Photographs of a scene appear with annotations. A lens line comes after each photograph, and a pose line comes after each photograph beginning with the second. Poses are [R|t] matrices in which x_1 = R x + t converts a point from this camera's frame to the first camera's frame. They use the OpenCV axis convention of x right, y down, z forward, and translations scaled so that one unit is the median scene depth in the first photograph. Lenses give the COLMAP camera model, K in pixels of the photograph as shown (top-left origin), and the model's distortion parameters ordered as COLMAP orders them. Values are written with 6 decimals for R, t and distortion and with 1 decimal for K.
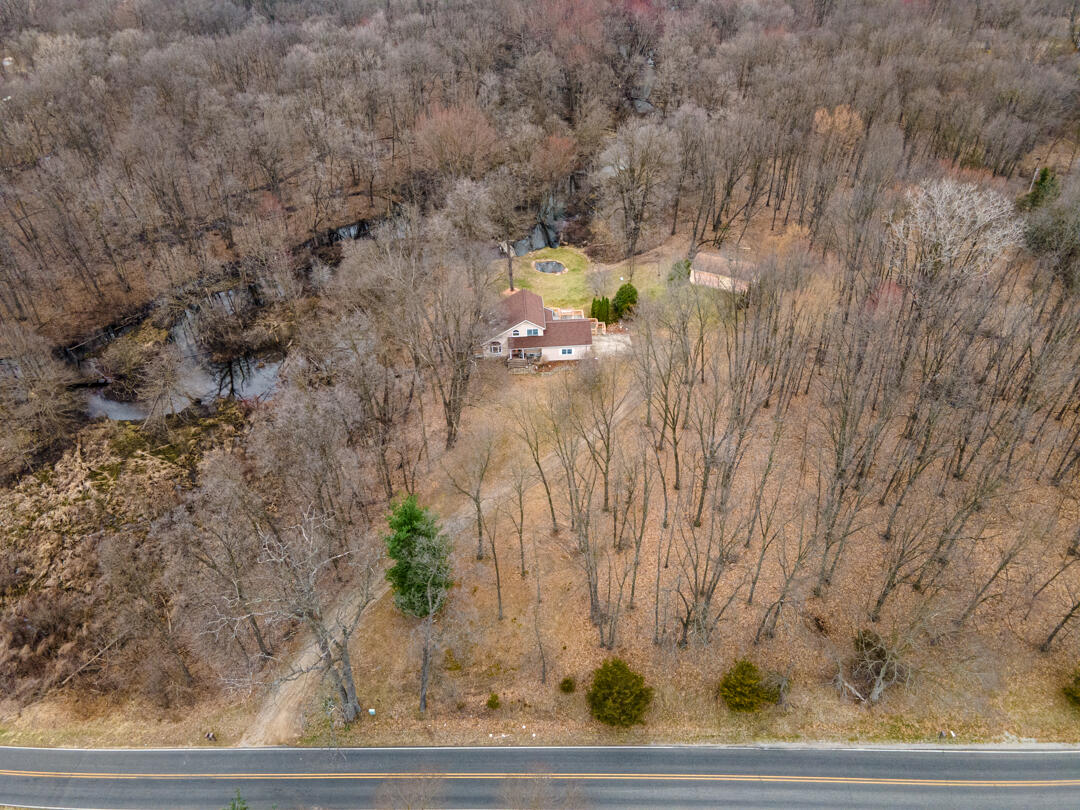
lens RADIAL K [[773.5, 0, 545.6], [0, 773.5, 409.4], [0, 0, 1]] dist [0.033713, 0.025724]
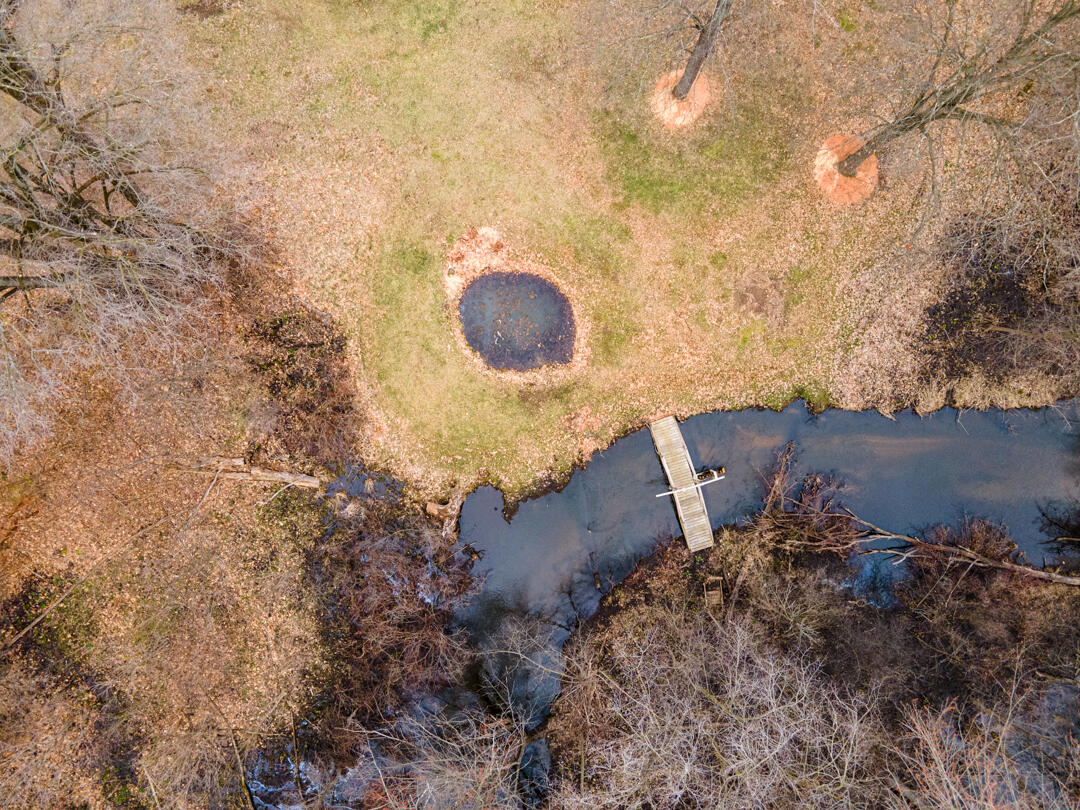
lens RADIAL K [[773.5, 0, 541.8], [0, 773.5, 397.8], [0, 0, 1]] dist [0.033713, 0.025724]
pose [[-0.996712, -0.066585, 0.046170, -0.018338], [0.077672, -0.622897, 0.778438, -0.458596], [-0.023072, 0.779465, 0.626021, 1.014214]]
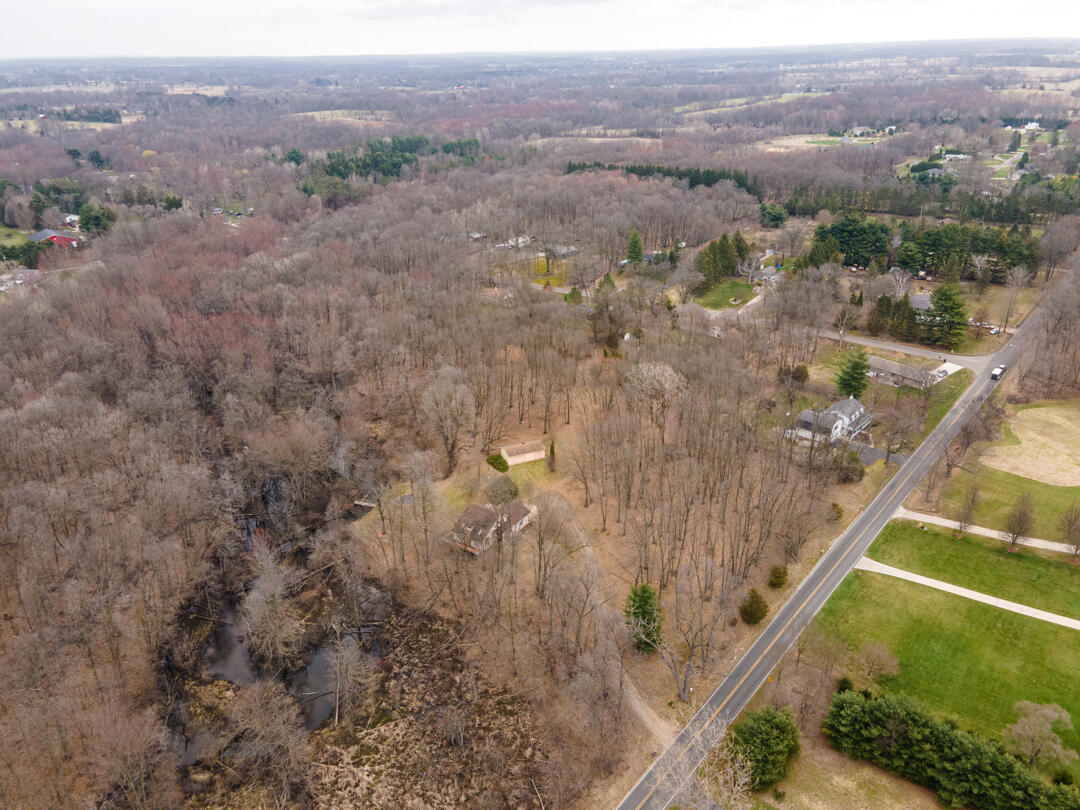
lens RADIAL K [[773.5, 0, 541.8], [0, 773.5, 405.0], [0, 0, 1]] dist [0.033713, 0.025724]
pose [[0.629349, -0.314370, 0.710698, -0.907657], [0.490203, 0.870221, -0.049161, -0.170443], [-0.603009, 0.379325, 0.701778, -0.209365]]
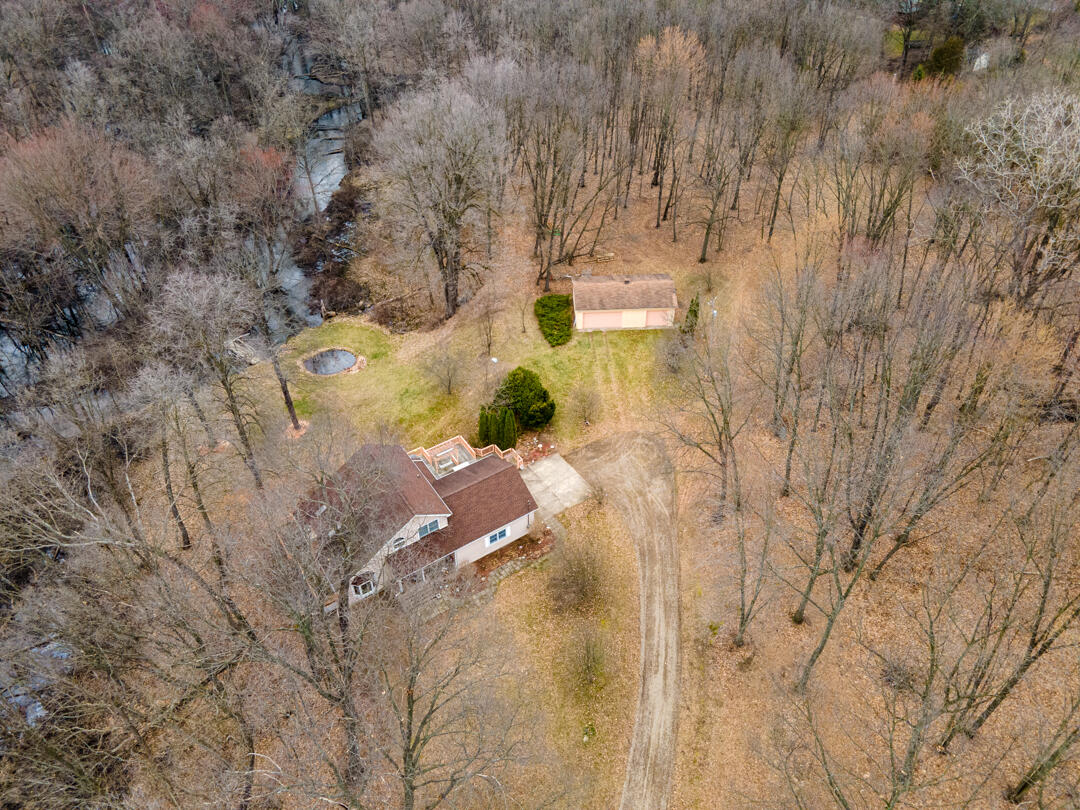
lens RADIAL K [[773.5, 0, 542.4], [0, 773.5, 400.9], [0, 0, 1]] dist [0.033713, 0.025724]
pose [[0.865480, -0.319580, 0.385763, -0.110961], [0.312087, 0.946350, 0.083808, -0.181092], [-0.391851, 0.047857, 0.918783, 0.450060]]
